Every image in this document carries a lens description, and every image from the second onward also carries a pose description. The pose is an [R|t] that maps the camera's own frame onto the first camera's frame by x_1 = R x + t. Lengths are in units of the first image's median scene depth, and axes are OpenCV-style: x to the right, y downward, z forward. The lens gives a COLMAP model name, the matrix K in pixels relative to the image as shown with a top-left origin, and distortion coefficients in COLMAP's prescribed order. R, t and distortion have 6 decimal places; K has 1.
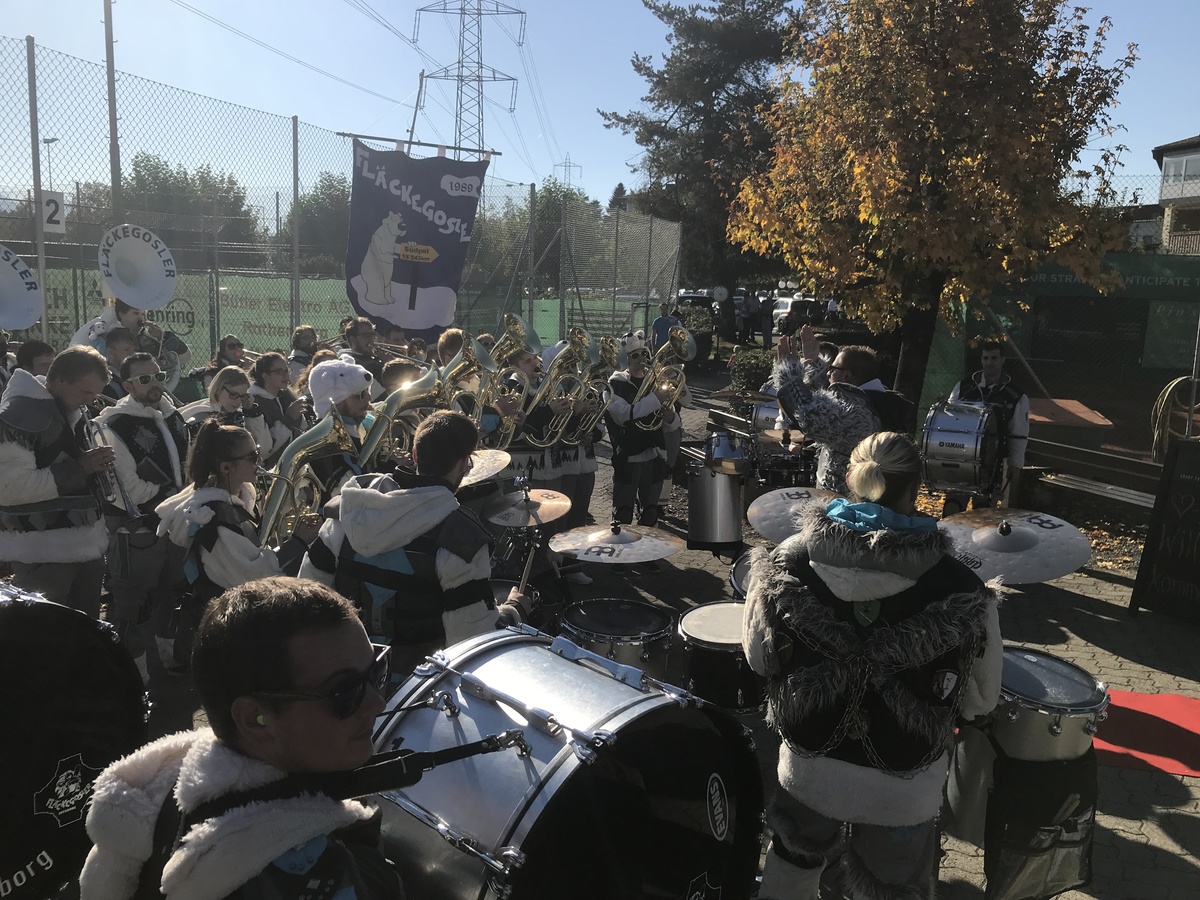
lens RADIAL K [[977.4, 0, 603.3], [0, 977.4, 438.4], [0, 0, 1]] dist [0.011632, -0.004585]
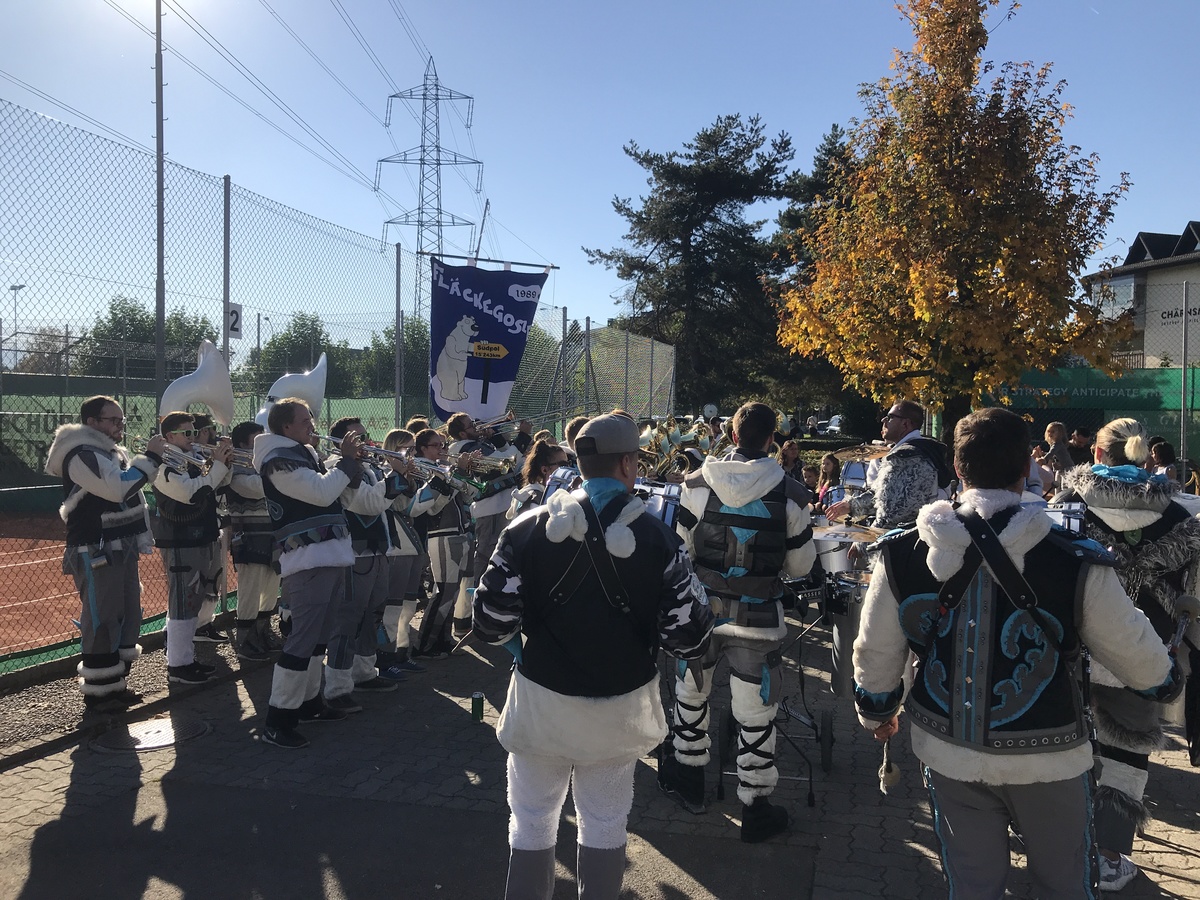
lens RADIAL K [[977.4, 0, 606.8], [0, 977.4, 453.0], [0, 0, 1]] dist [0.011632, -0.004585]
pose [[0.998622, -0.018863, 0.048971, -0.120019], [0.024655, 0.992408, -0.120491, 0.051085], [-0.046326, 0.121532, 0.991506, -0.092199]]
